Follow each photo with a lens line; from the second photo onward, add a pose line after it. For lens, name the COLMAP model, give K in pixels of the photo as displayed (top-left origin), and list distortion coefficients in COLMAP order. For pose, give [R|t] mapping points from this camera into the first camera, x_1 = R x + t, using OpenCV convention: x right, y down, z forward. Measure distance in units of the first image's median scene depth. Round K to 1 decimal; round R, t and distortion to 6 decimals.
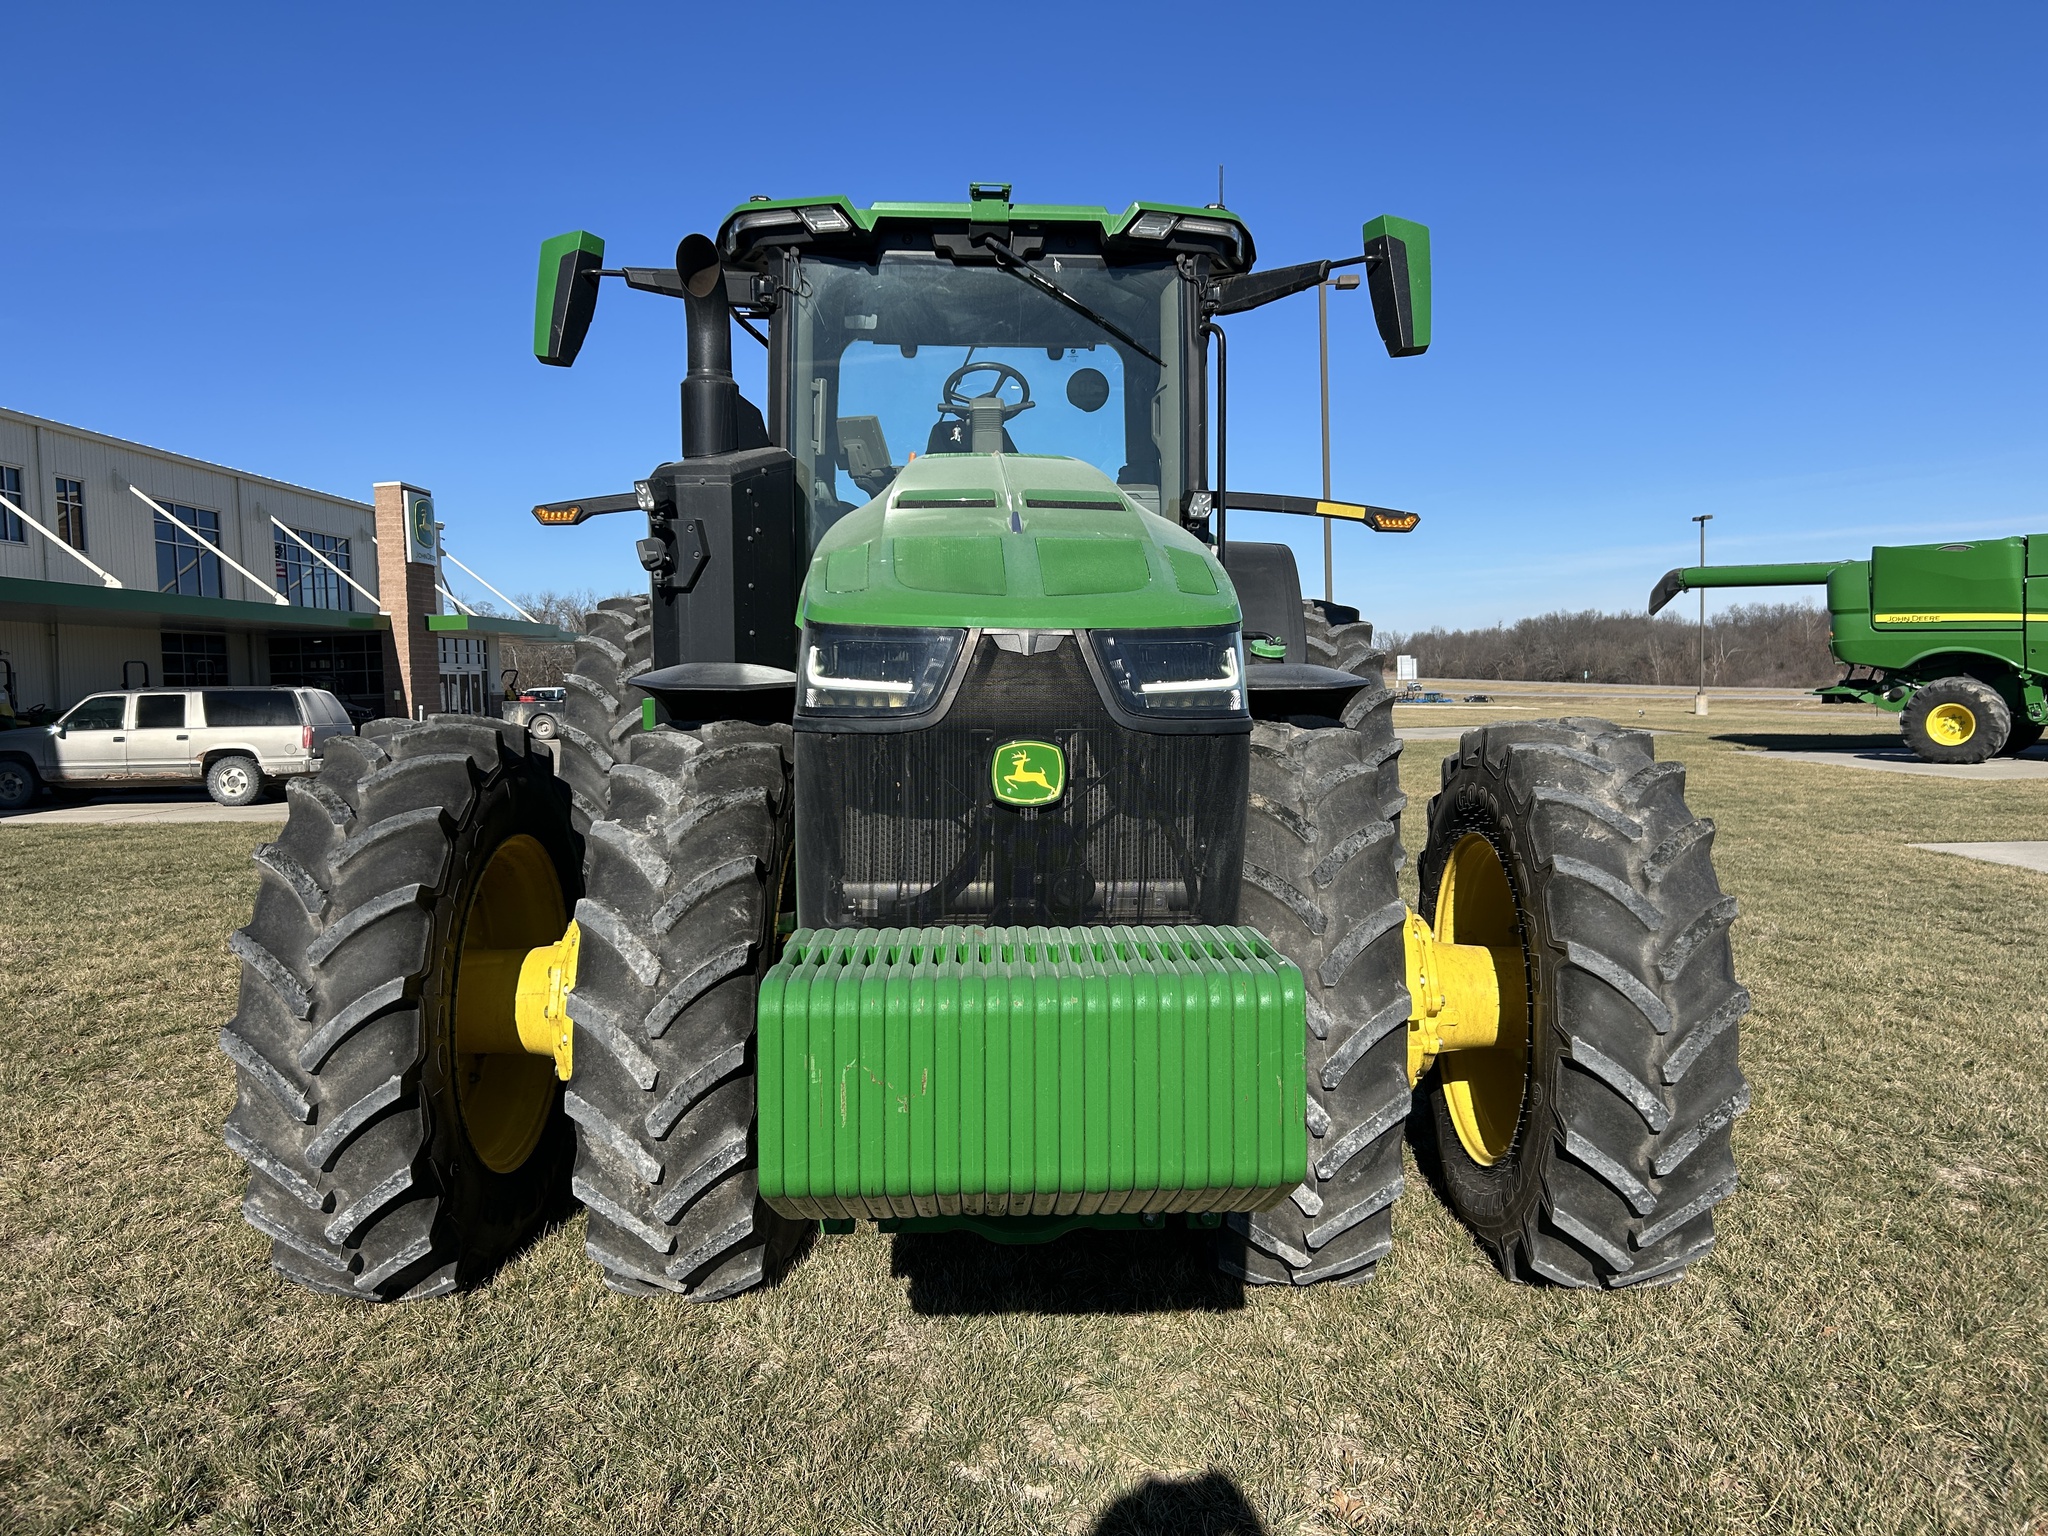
lens RADIAL K [[1527.9, 0, 1024.0], [0, 1527.9, 768.0], [0, 0, 1]] dist [0.142558, -0.357992]
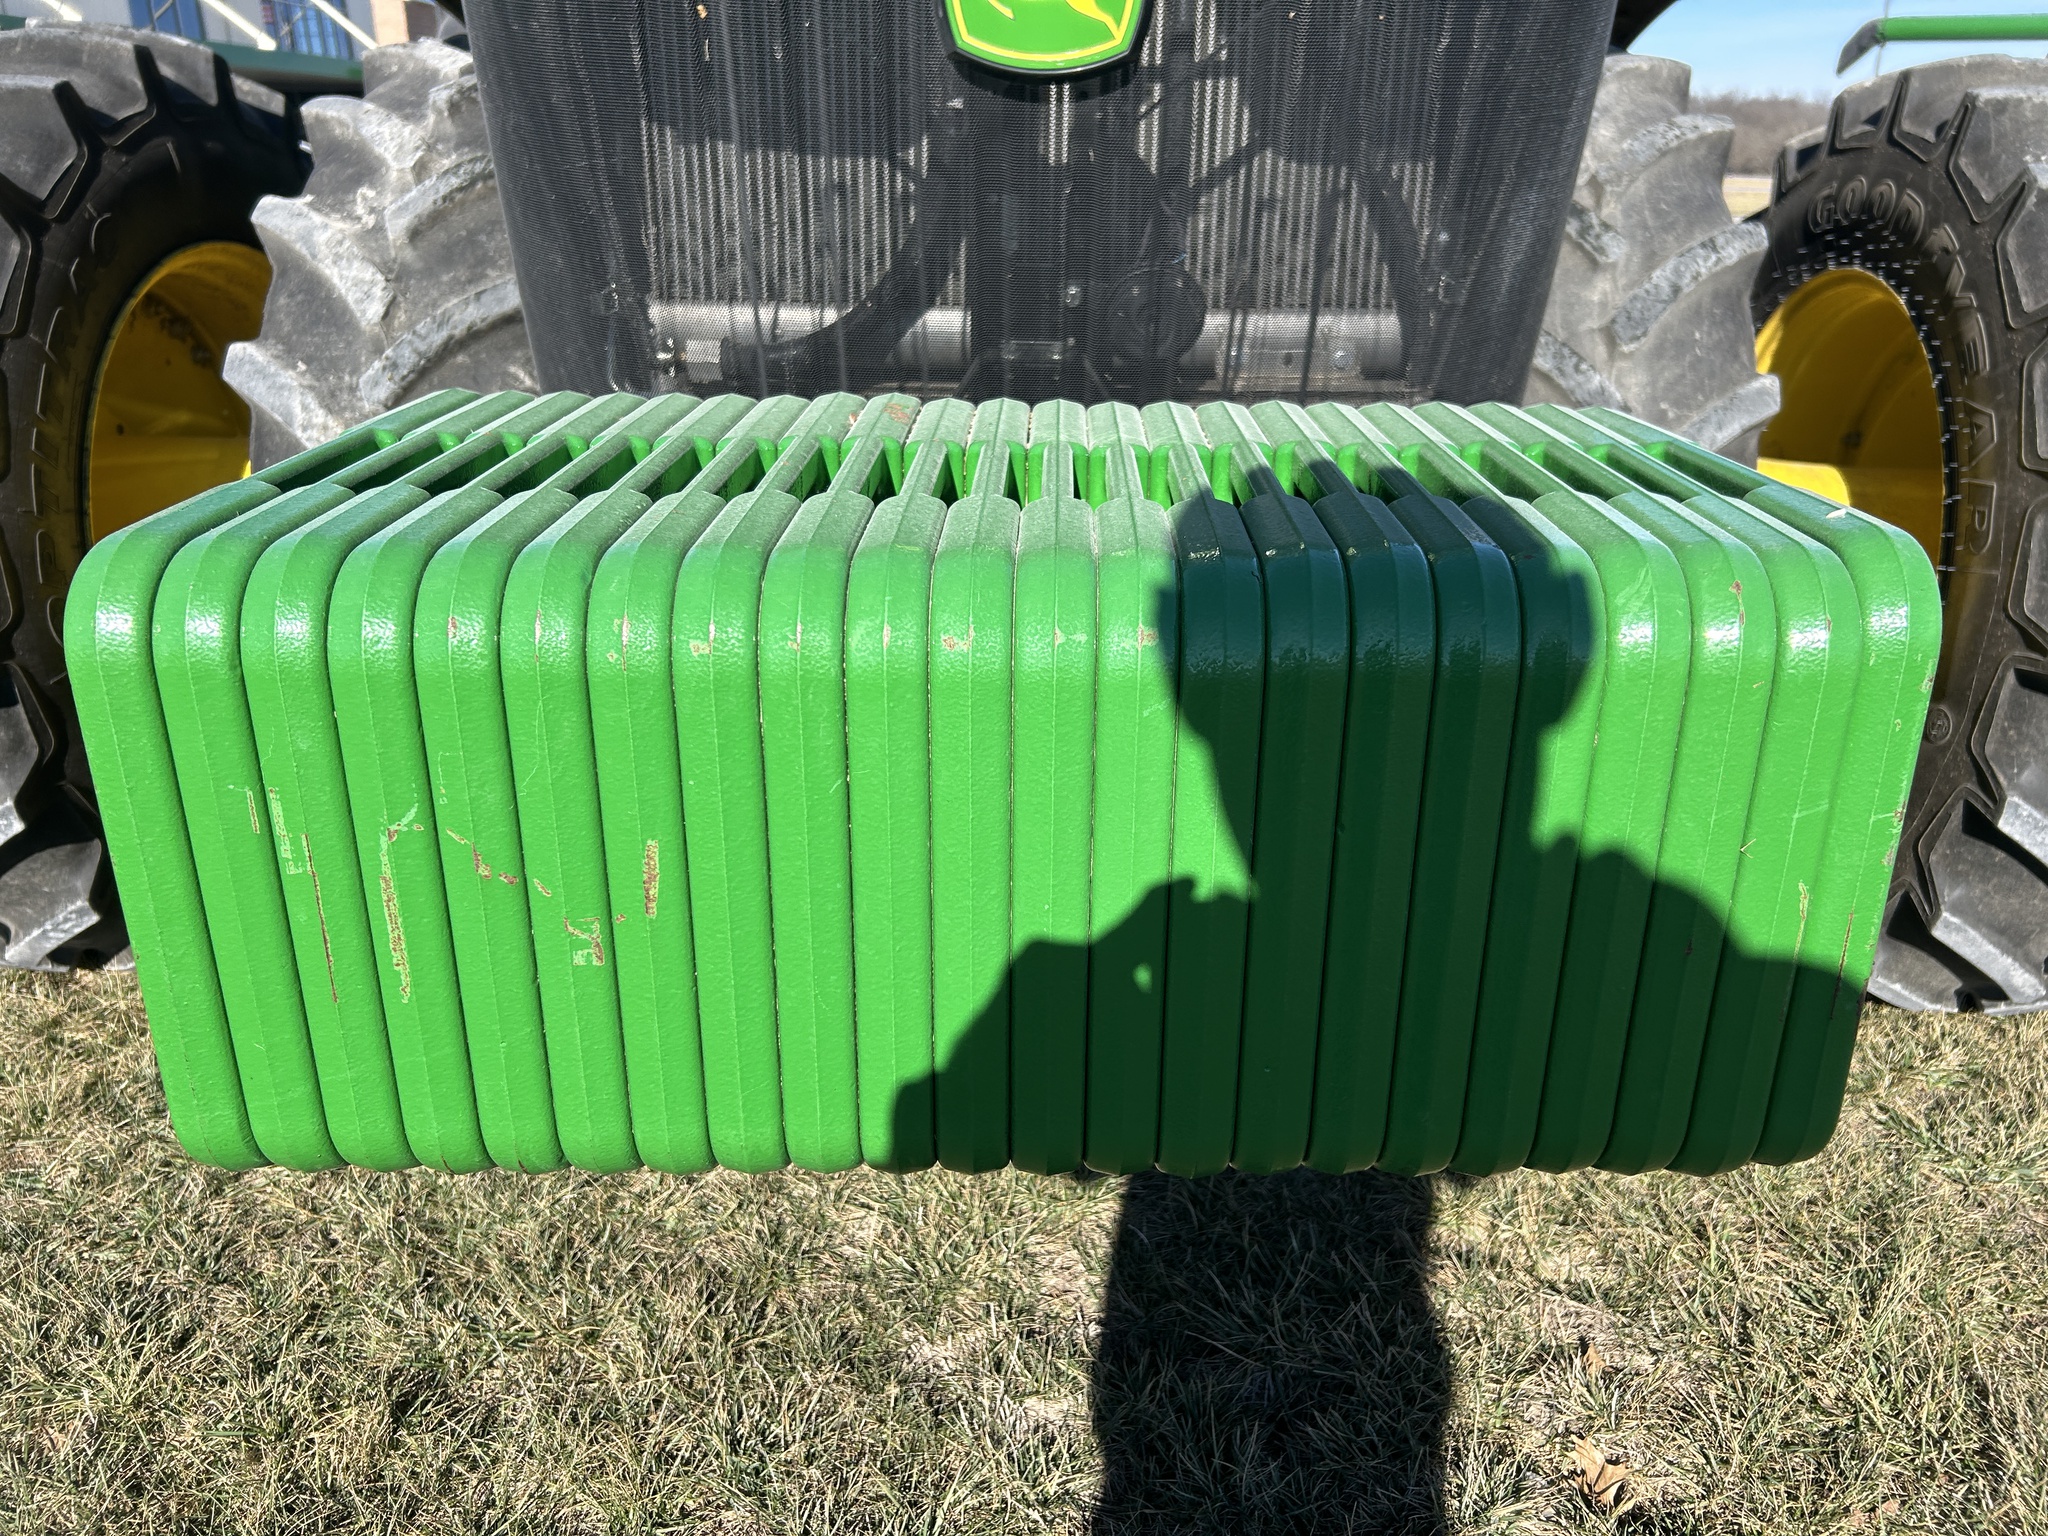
lens RADIAL K [[1566.5, 0, 1019.0], [0, 1566.5, 745.4], [0, 0, 1]] dist [0.089206, -0.115698]
pose [[0.998791, 0.027971, -0.040434, 0.012576], [-0.014966, 0.956336, 0.291887, 0.050956], [0.046833, -0.290928, 0.955598, 0.425036]]
